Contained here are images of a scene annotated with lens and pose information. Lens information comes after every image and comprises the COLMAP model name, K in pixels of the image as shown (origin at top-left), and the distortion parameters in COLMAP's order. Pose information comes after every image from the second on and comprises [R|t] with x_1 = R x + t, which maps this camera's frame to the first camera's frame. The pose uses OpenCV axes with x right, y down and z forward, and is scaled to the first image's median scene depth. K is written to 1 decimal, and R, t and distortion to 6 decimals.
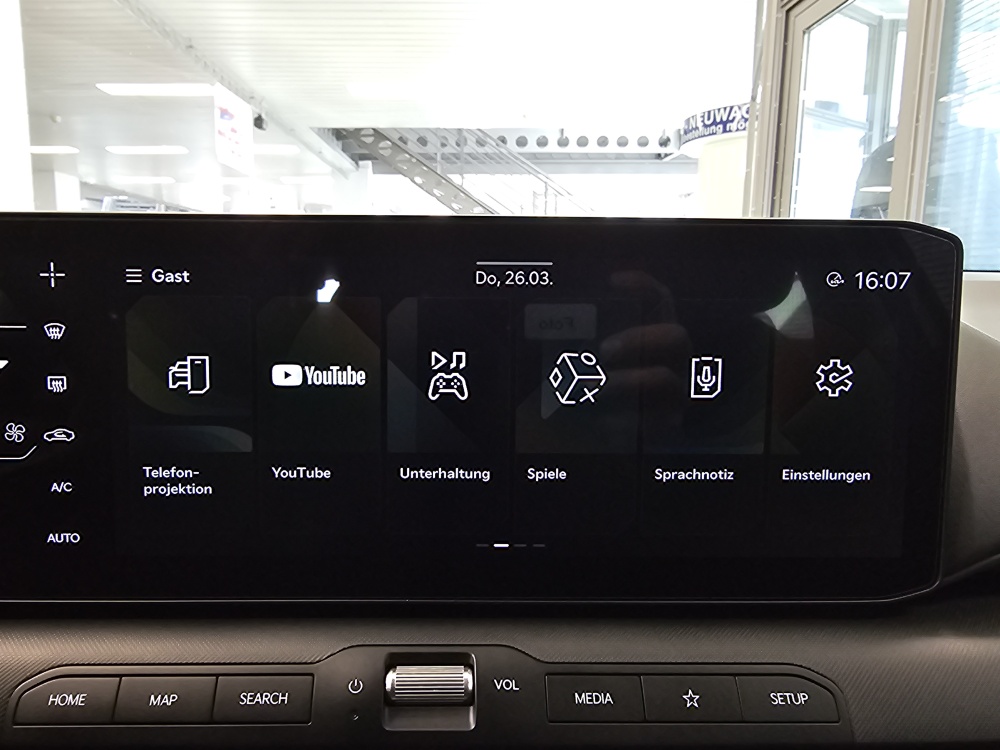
lens RADIAL K [[664.7, 0, 458.2], [0, 664.7, 383.6], [0, 0, 1]] dist [0.008018, -0.003926]
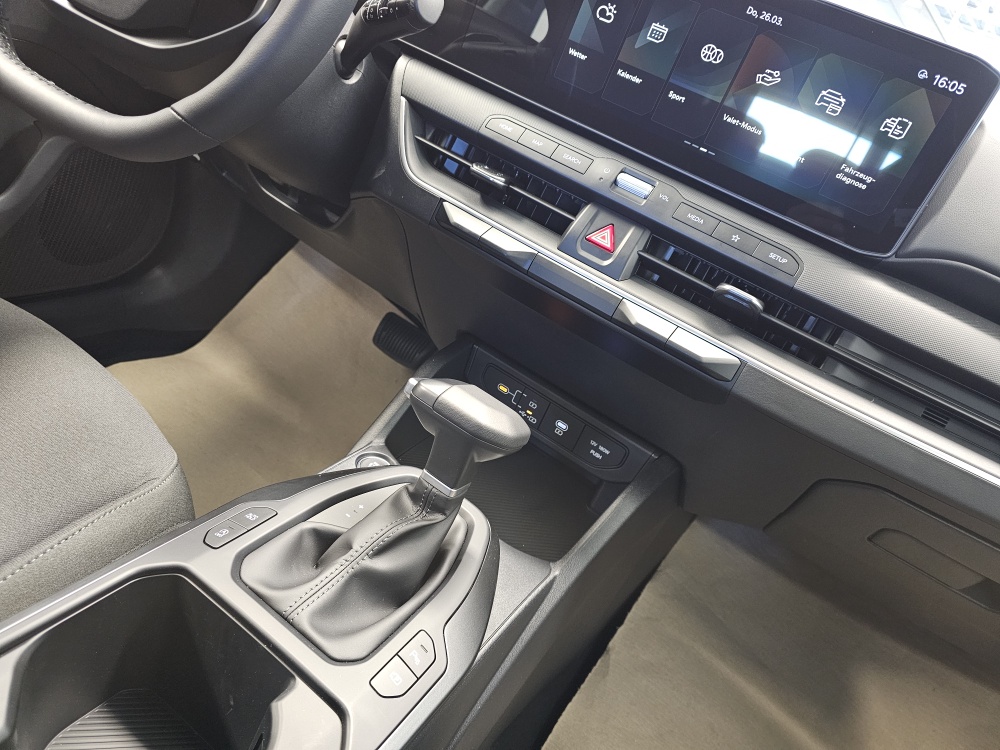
lens RADIAL K [[682.4, 0, 497.8], [0, 682.4, 372.7], [0, 0, 1]] dist [0.022980, -0.027819]
pose [[0.805869, 0.499225, -0.318353, 0.628603], [-0.401878, 0.856040, 0.325098, 0.415284], [0.434820, -0.134047, 0.890485, -1.345946]]
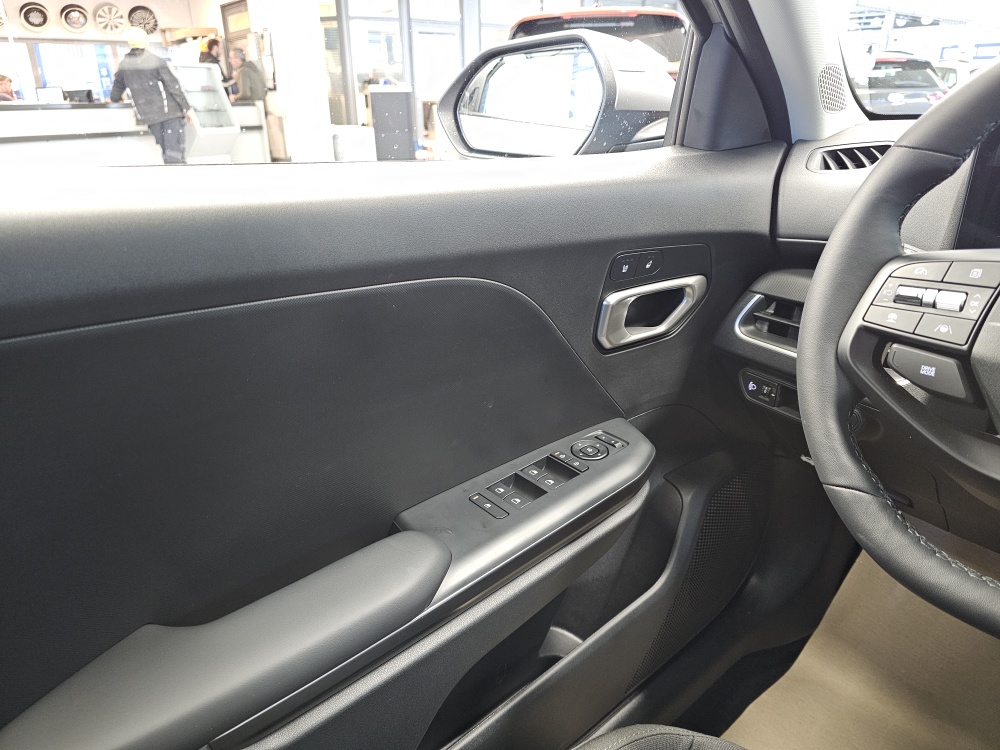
lens RADIAL K [[682.4, 0, 506.2], [0, 682.4, 376.9], [0, 0, 1]] dist [0.022980, -0.027819]
pose [[0.659845, 0.270883, -0.700876, -1.468973], [-0.097650, 0.955761, 0.277461, 0.131740], [0.745030, -0.114641, 0.657106, -1.736687]]
